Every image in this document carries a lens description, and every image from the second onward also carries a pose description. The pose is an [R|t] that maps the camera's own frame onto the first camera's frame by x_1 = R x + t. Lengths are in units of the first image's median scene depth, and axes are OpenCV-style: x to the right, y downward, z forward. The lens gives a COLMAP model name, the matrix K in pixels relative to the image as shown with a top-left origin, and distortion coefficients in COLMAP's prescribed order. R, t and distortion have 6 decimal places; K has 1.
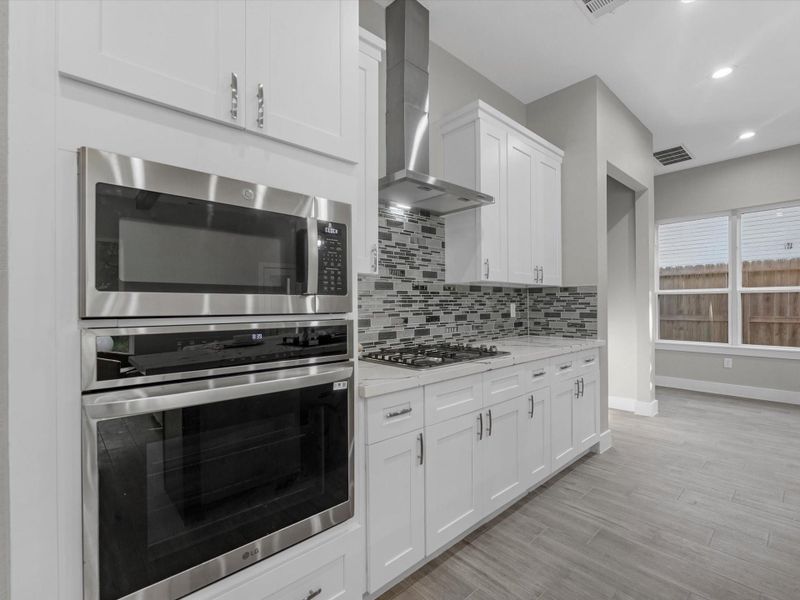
lens RADIAL K [[371.9, 0, 406.7], [0, 371.9, 305.7], [0, 0, 1]] dist [-0.002222, -0.000324]
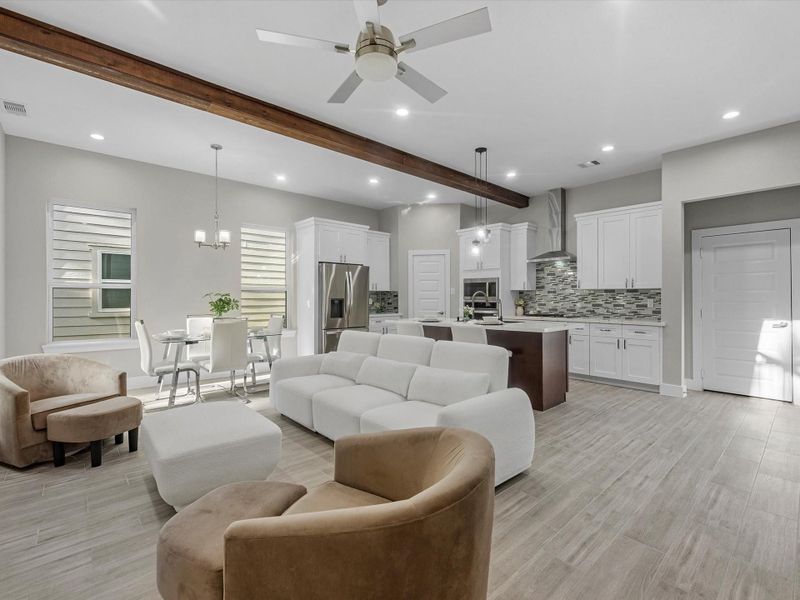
lens RADIAL K [[371.9, 0, 406.7], [0, 371.9, 305.7], [0, 0, 1]] dist [-0.002222, -0.000324]
pose [[-0.017572, 0.031140, -0.999361, 2.567534], [-0.004362, 0.999503, 0.031221, -0.030255], [0.999836, 0.004908, -0.017427, -0.039364]]
